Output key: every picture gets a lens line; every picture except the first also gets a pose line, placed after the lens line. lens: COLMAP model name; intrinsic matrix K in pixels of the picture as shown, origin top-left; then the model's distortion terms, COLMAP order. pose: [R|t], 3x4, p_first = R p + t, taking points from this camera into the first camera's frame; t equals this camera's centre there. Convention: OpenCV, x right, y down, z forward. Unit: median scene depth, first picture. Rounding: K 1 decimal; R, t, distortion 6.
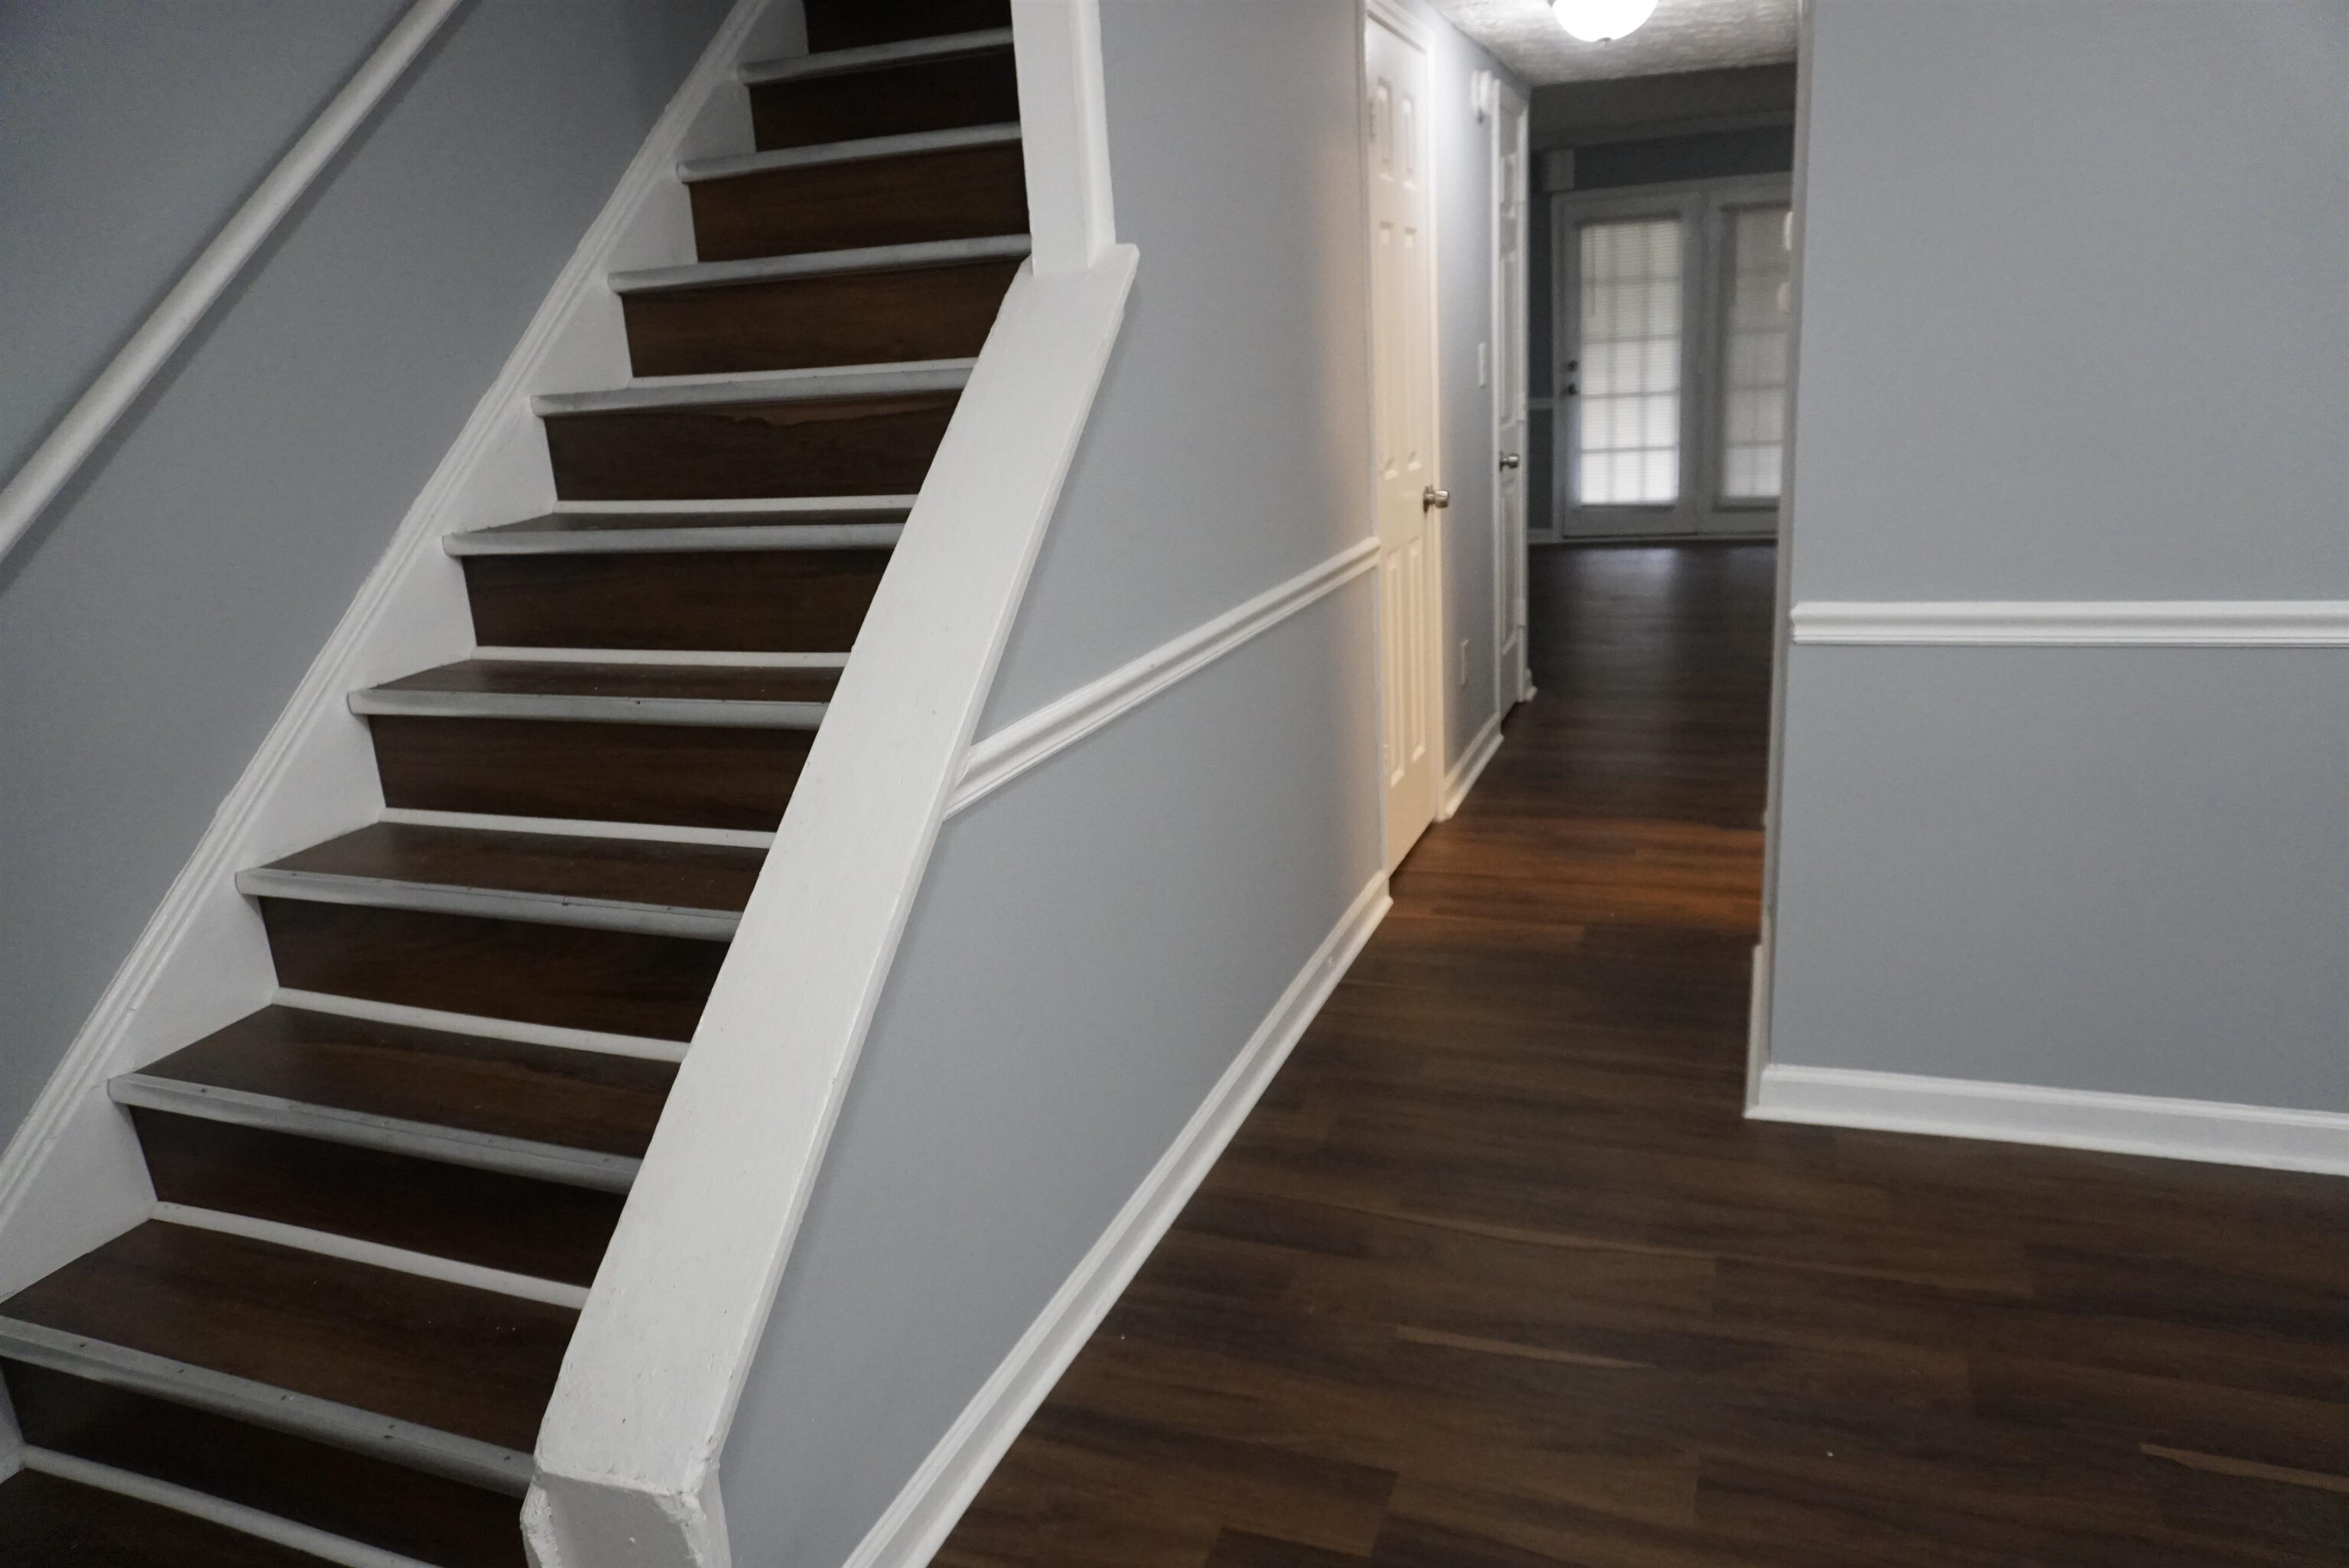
lens RADIAL K [[1571.4, 0, 1160.5], [0, 1571.4, 780.4], [0, 0, 1]] dist [-0.052019, 0.040383]
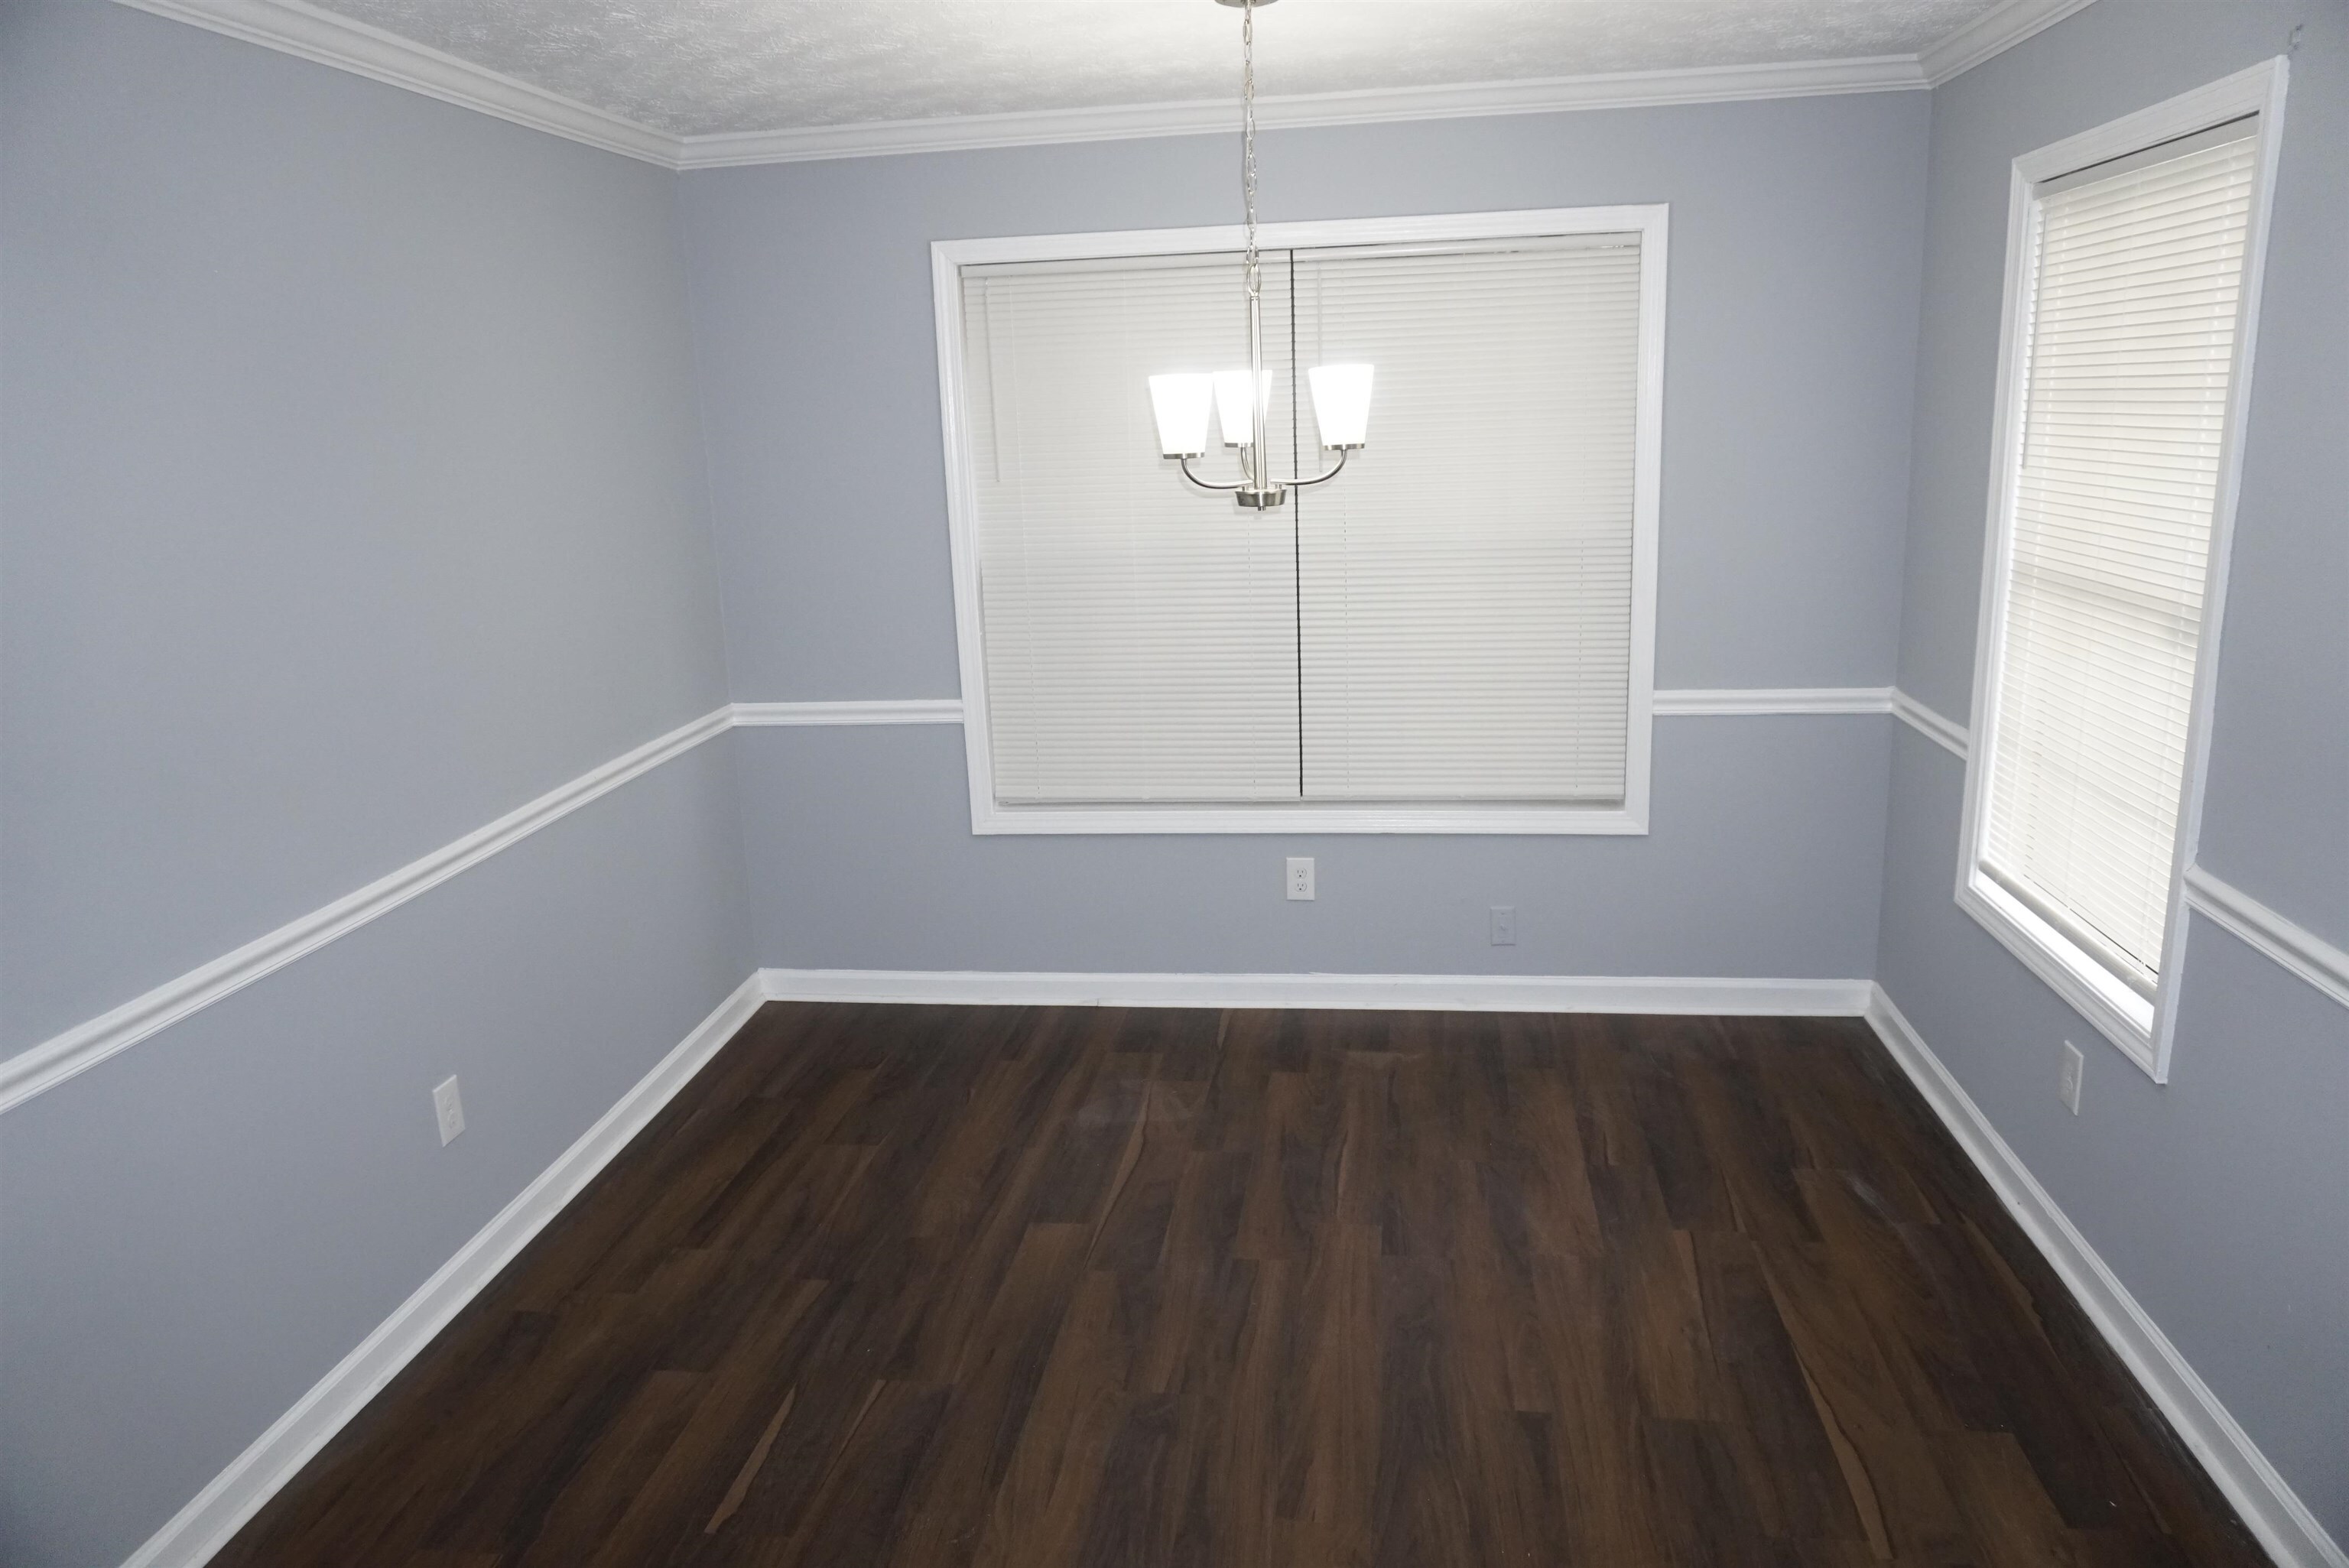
lens RADIAL K [[1593.1, 0, 1174.5], [0, 1593.1, 784.0], [0, 0, 1]] dist [-0.003881, -0.001024]
pose [[-0.224474, -0.158839, 0.961448, -0.490458], [0.309405, 0.923957, 0.224883, -0.253220], [-0.924056, 0.347958, -0.158259, 0.471919]]
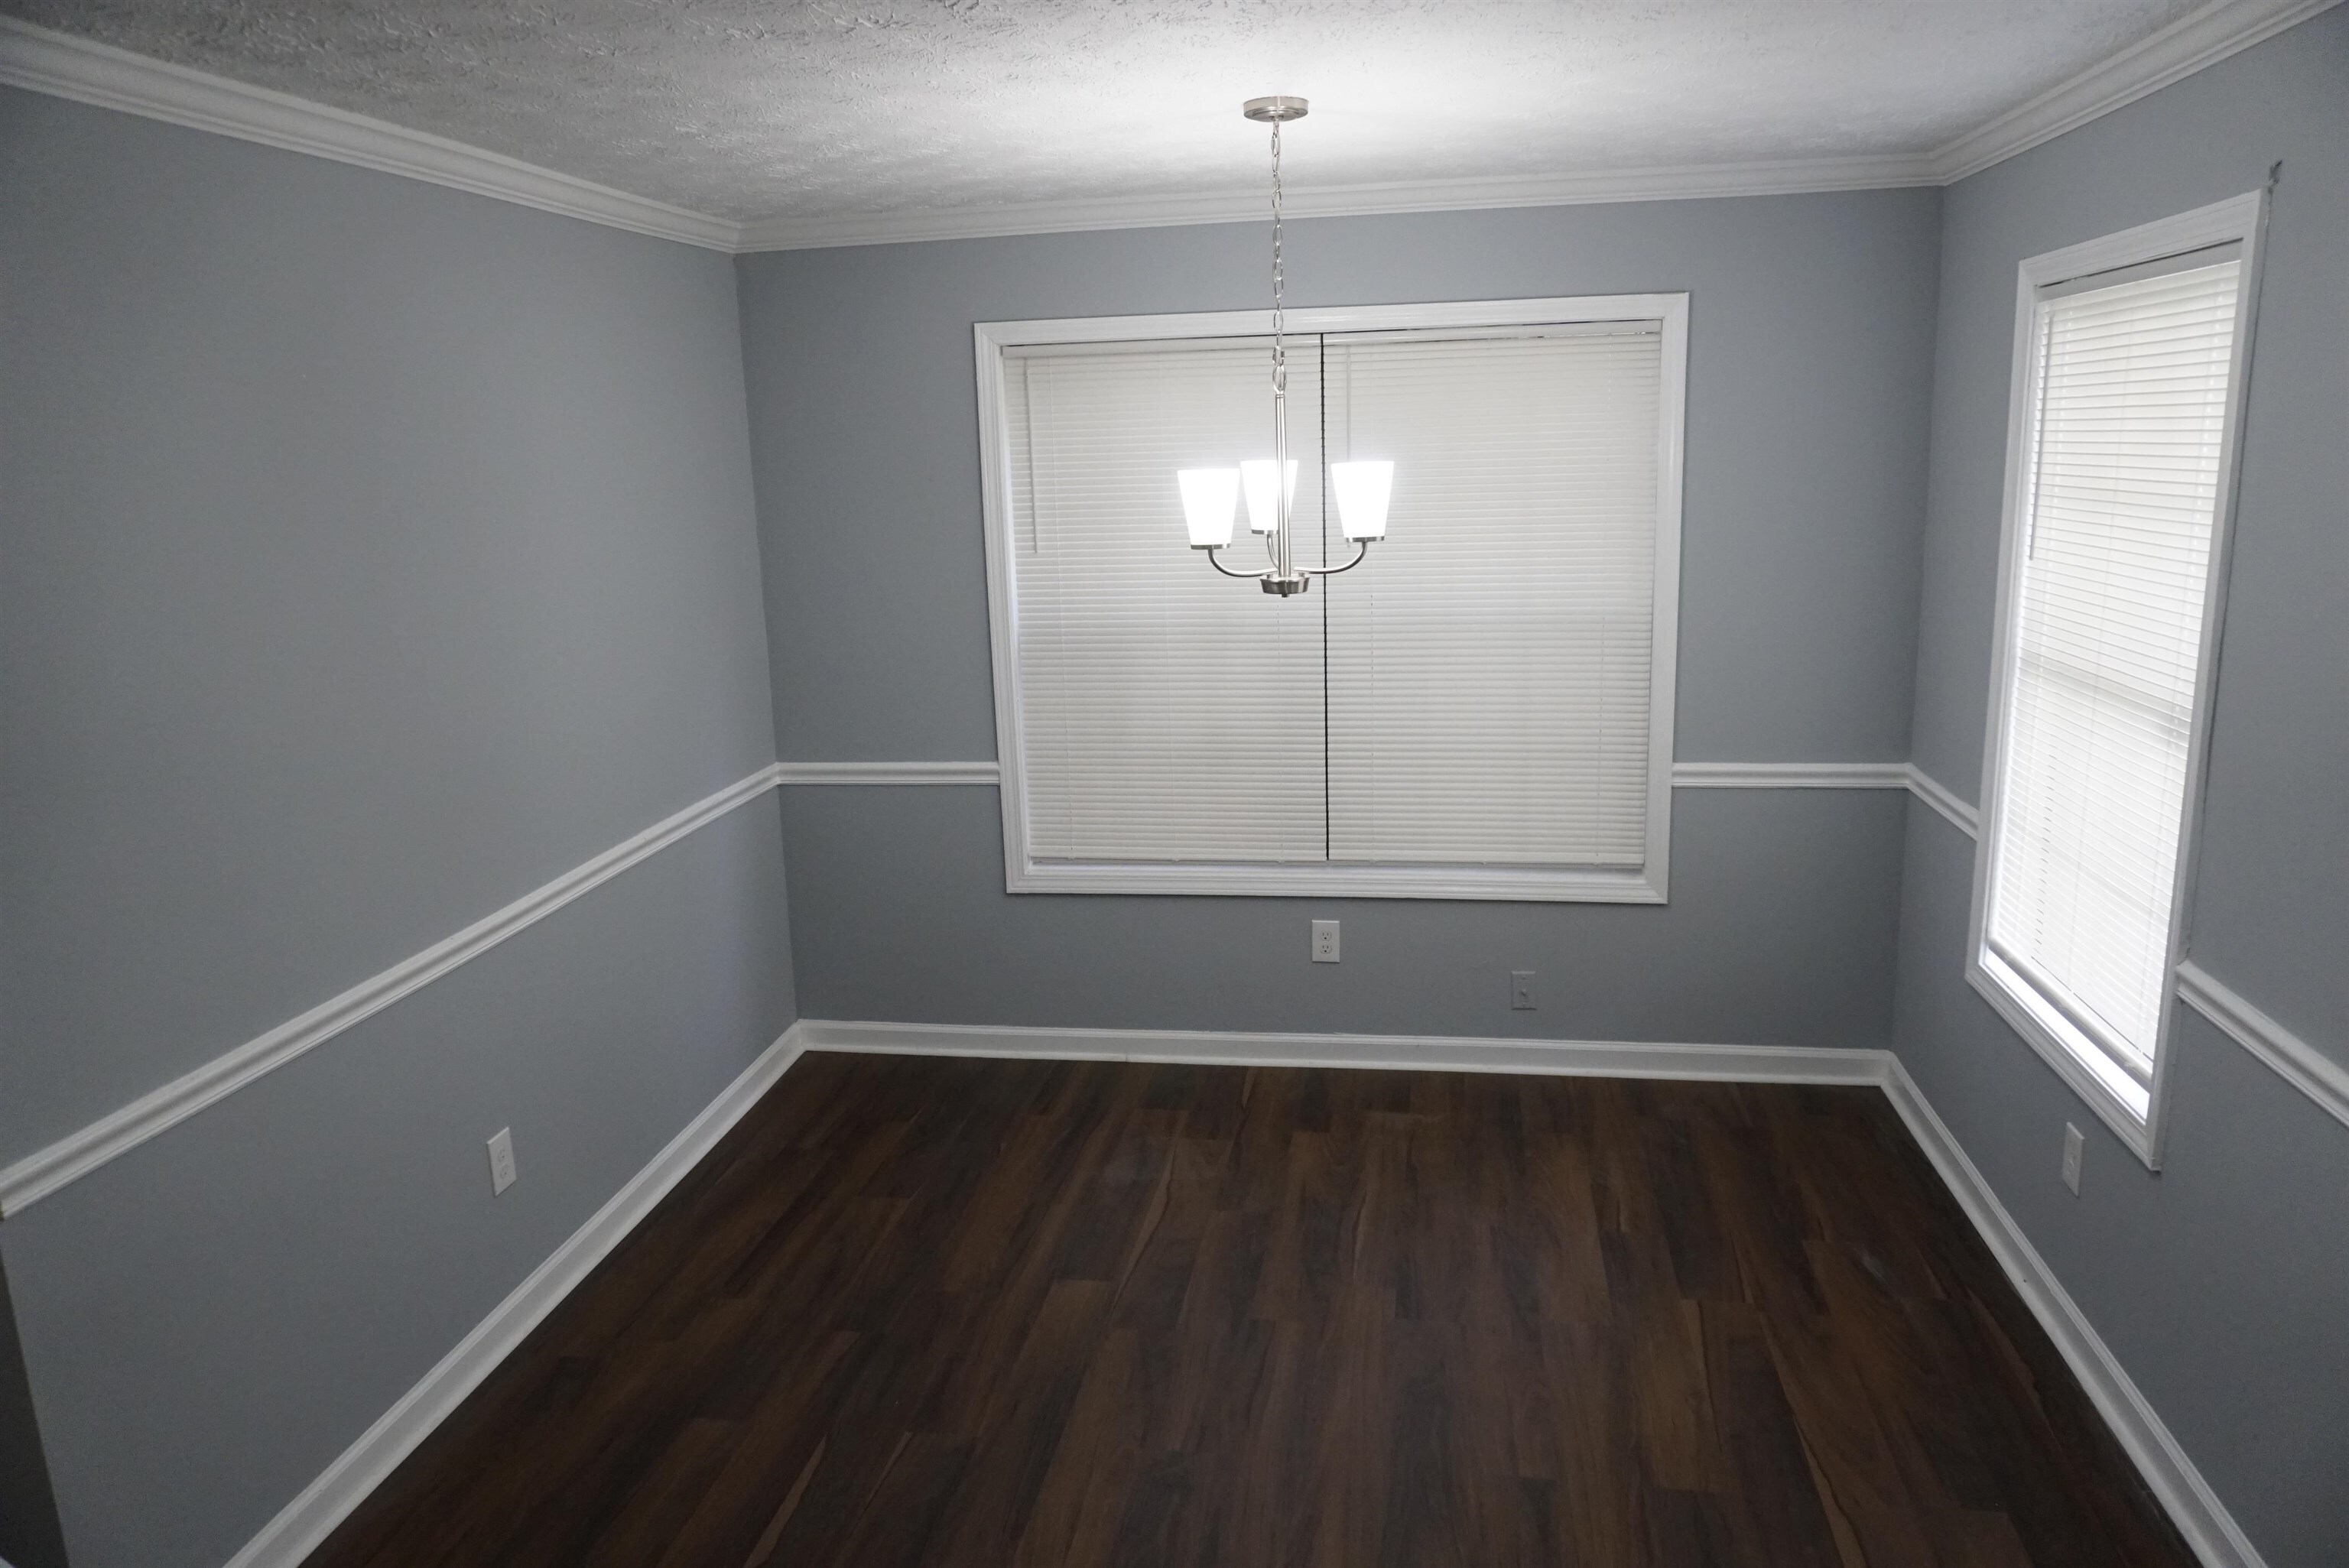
lens RADIAL K [[1594.4, 0, 1174.6], [0, 1594.4, 786.9], [0, 0, 1]] dist [0.001054, 0.002104]
pose [[-0.197736, -0.143252, 0.969732, -0.538151], [0.303680, 0.931643, 0.199548, -0.292738], [-0.932029, 0.333946, -0.140717, 0.455670]]
